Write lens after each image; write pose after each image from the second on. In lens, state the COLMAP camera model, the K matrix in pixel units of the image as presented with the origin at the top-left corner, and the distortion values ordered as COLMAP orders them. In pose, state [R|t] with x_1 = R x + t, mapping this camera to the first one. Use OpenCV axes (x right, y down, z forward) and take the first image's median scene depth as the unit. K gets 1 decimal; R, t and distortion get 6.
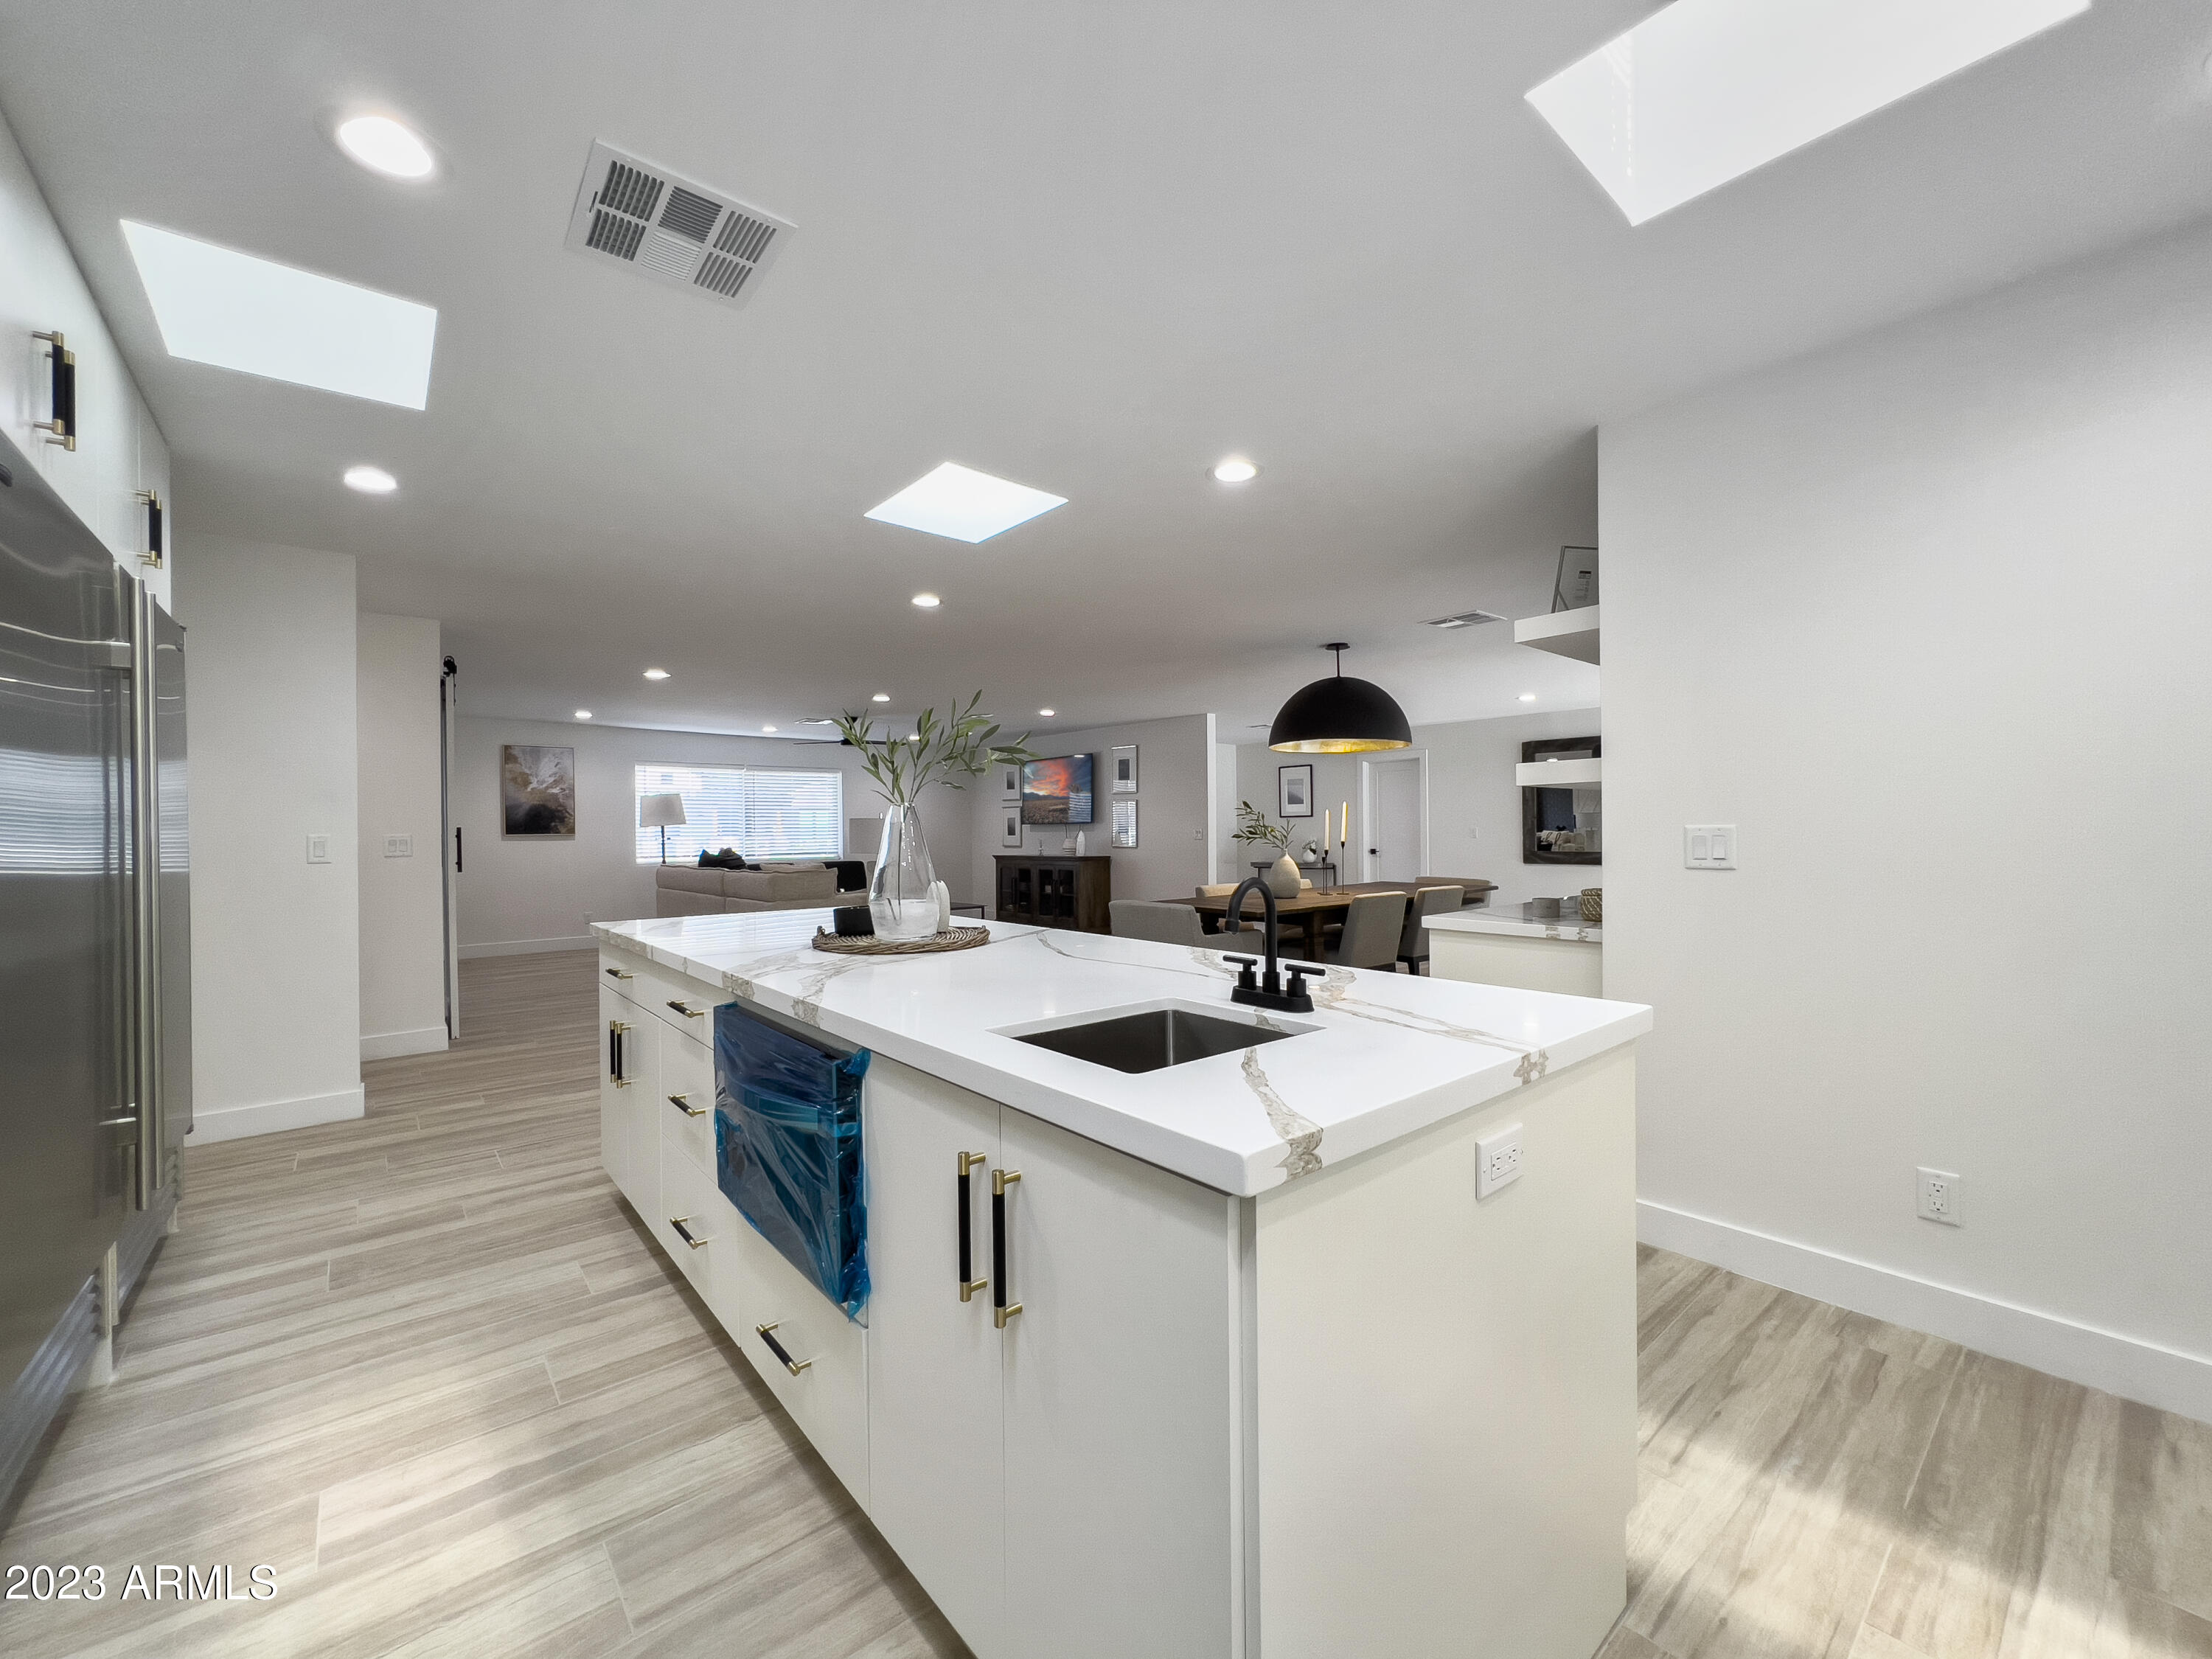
lens RADIAL K [[889.2, 0, 1095.6], [0, 889.2, 832.4], [0, 0, 1]] dist [-0.002945, 0.000772]
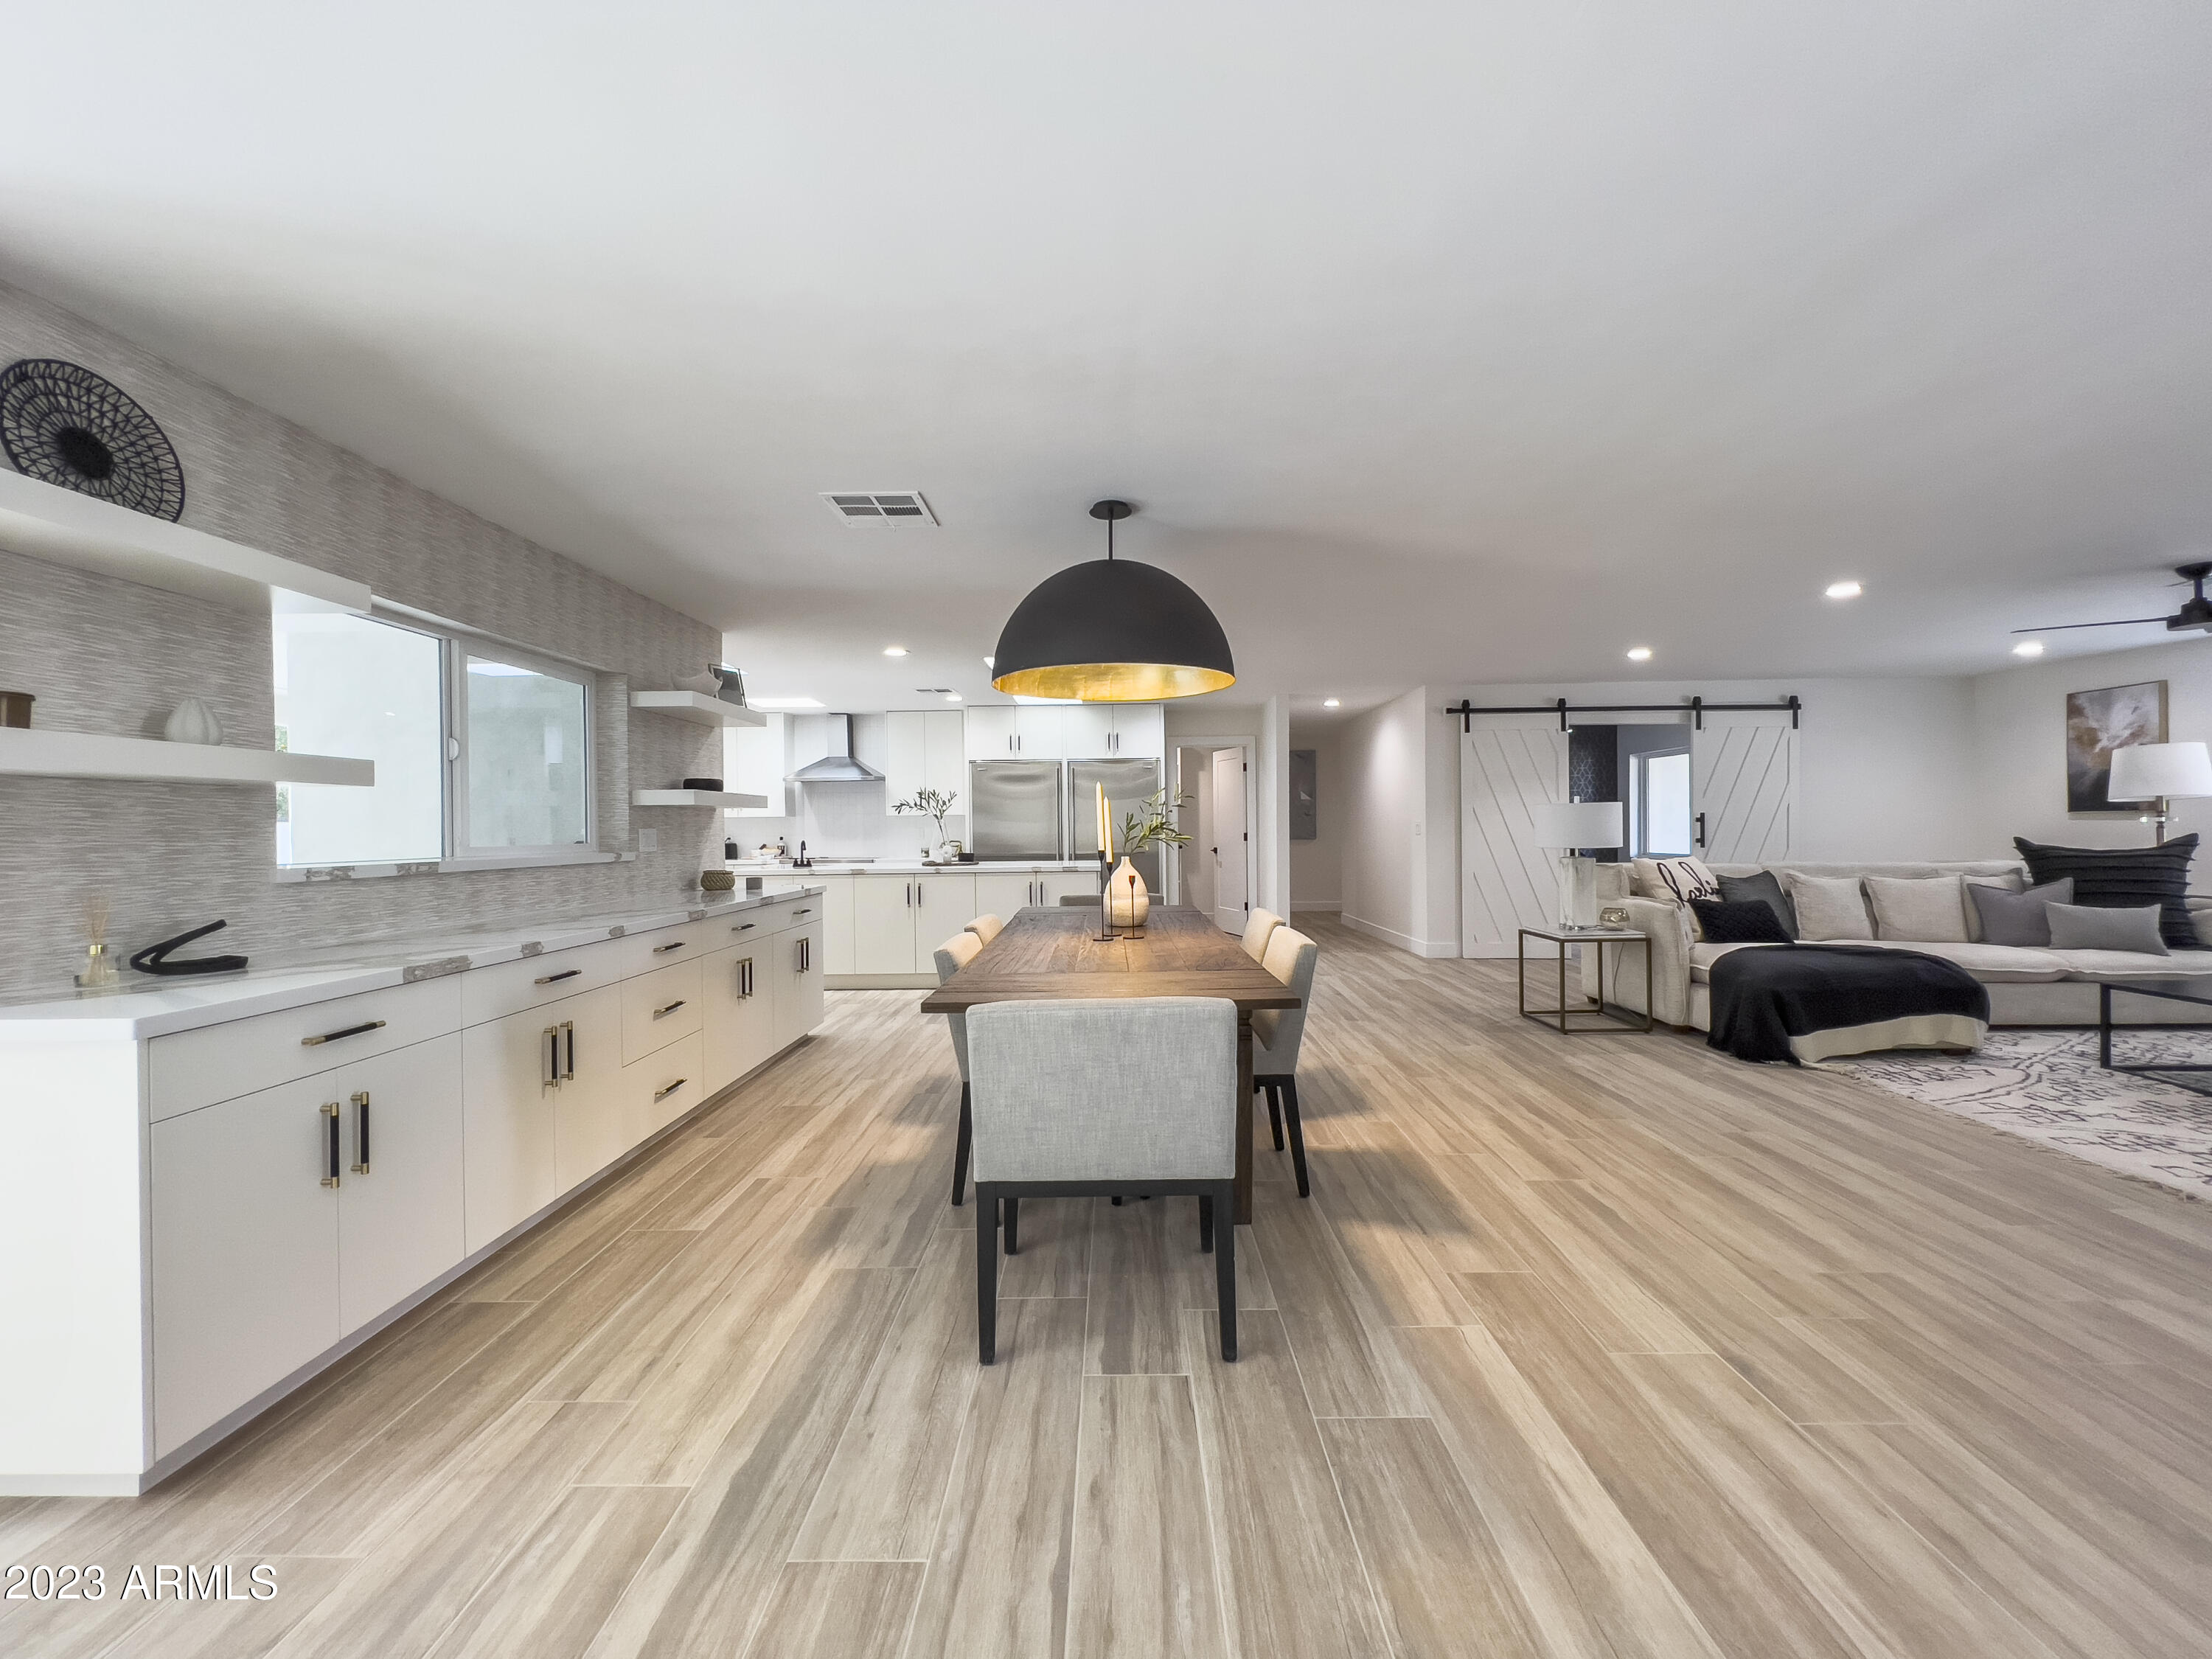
lens RADIAL K [[889.2, 0, 1104.0], [0, 889.2, 837.5], [0, 0, 1]] dist [-0.002945, 0.000772]
pose [[-0.644079, 0.027510, -0.764464, 0.443810], [0.017997, 0.999621, 0.020809, -0.006418], [0.764748, -0.000355, -0.644330, 0.844983]]
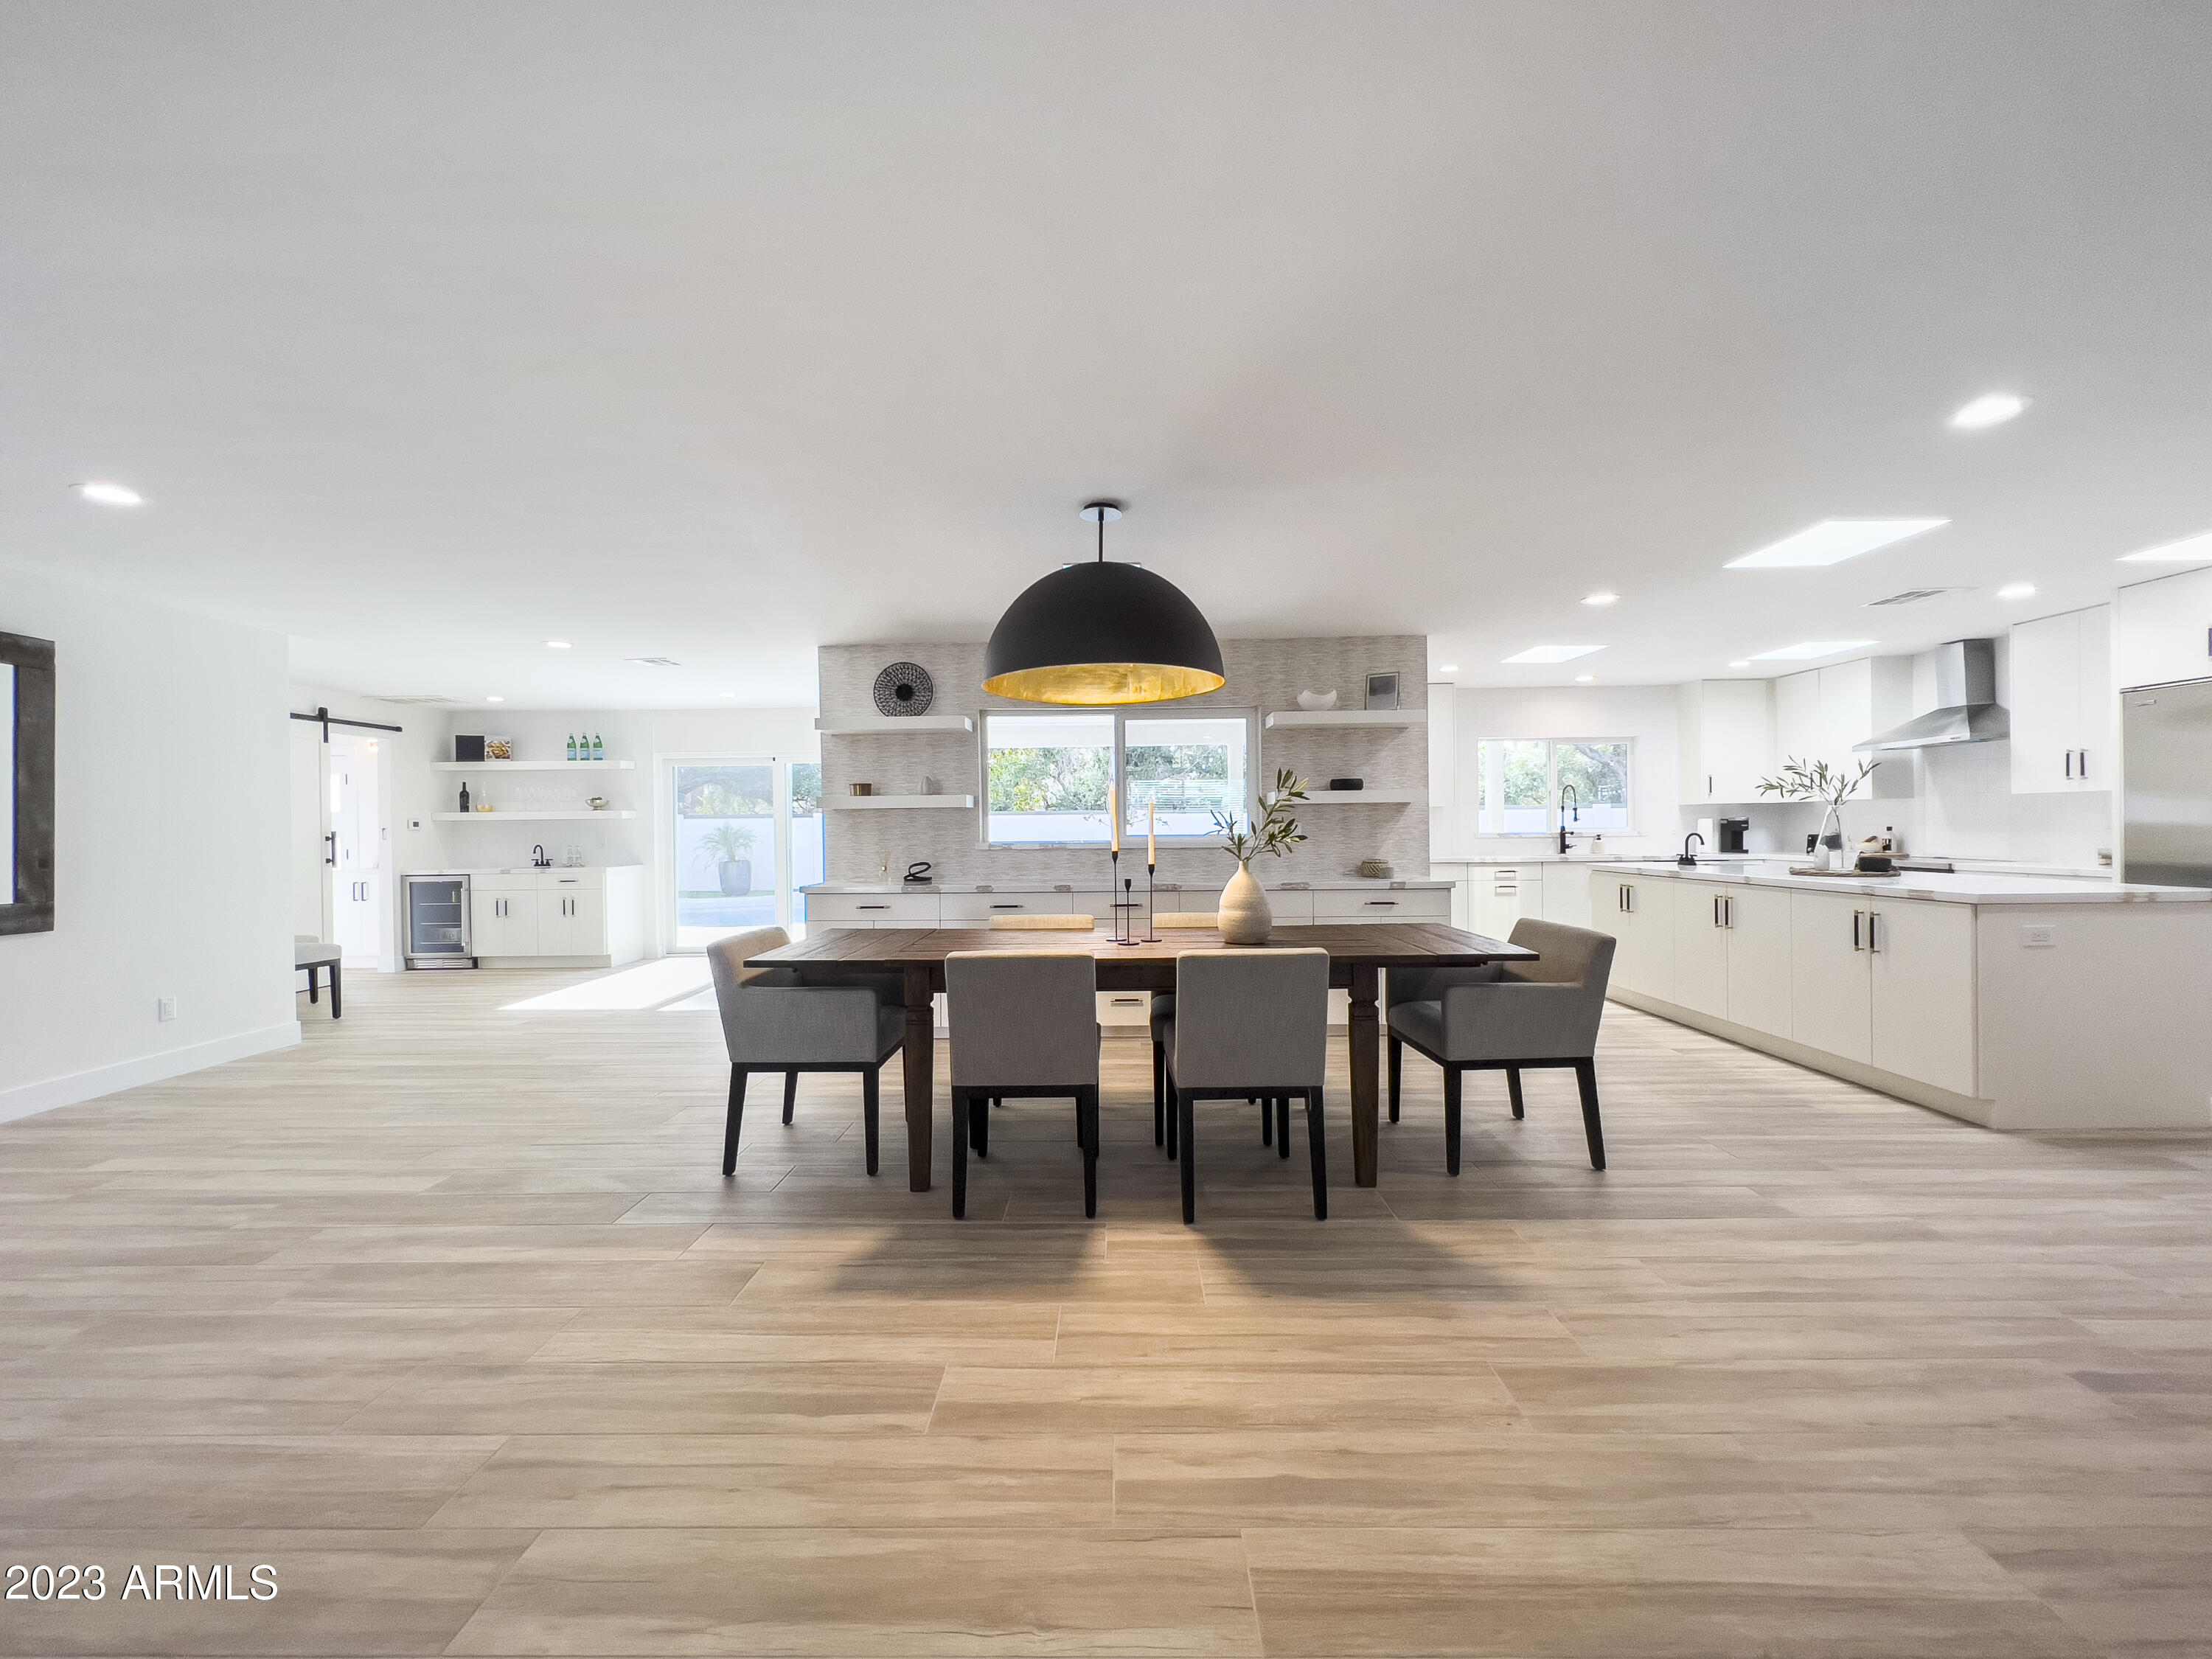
lens RADIAL K [[889.2, 0, 1108.1], [0, 889.2, 832.7], [0, 0, 1]] dist [-0.002945, 0.000772]
pose [[-0.762935, 0.015586, 0.646287, -0.061588], [0.020647, 0.999787, 0.000263, -0.001567], [-0.646145, 0.013545, -0.763094, 0.890863]]
